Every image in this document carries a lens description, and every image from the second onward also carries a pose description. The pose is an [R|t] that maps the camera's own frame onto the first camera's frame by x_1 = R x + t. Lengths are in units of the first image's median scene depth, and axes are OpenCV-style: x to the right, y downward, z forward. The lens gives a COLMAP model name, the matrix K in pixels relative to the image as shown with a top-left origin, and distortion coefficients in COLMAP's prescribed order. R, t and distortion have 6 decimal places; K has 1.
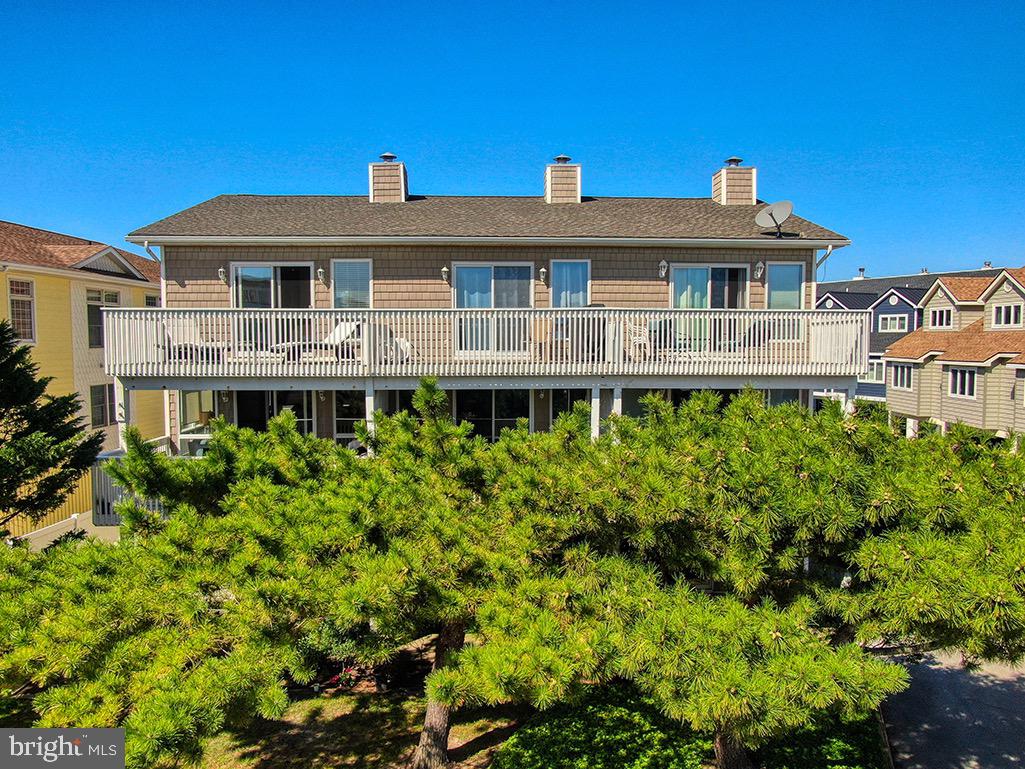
lens RADIAL K [[742.9, 0, 512.5], [0, 742.9, 384.5], [0, 0, 1]] dist [-0.024111, 0.003734]
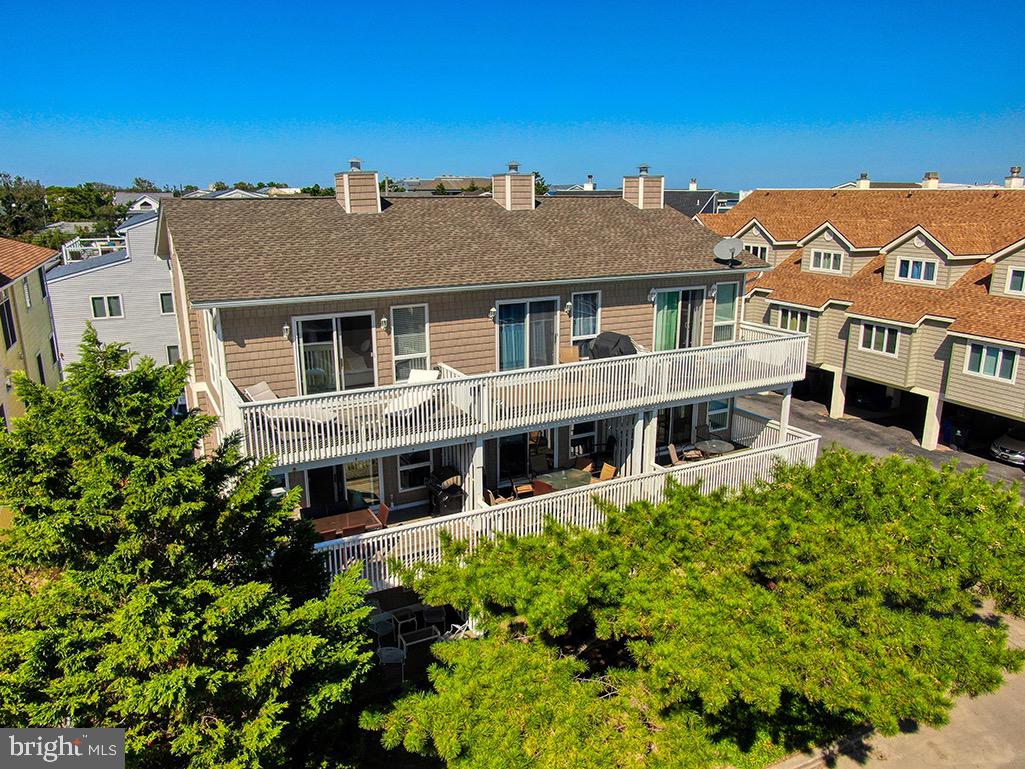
lens RADIAL K [[742.9, 0, 512.5], [0, 742.9, 384.5], [0, 0, 1]] dist [-0.024111, 0.003734]
pose [[0.898241, -0.111100, 0.425229, -0.535645], [0.027391, 0.979793, 0.198131, -0.259099], [-0.438648, -0.166322, 0.883133, 0.002354]]
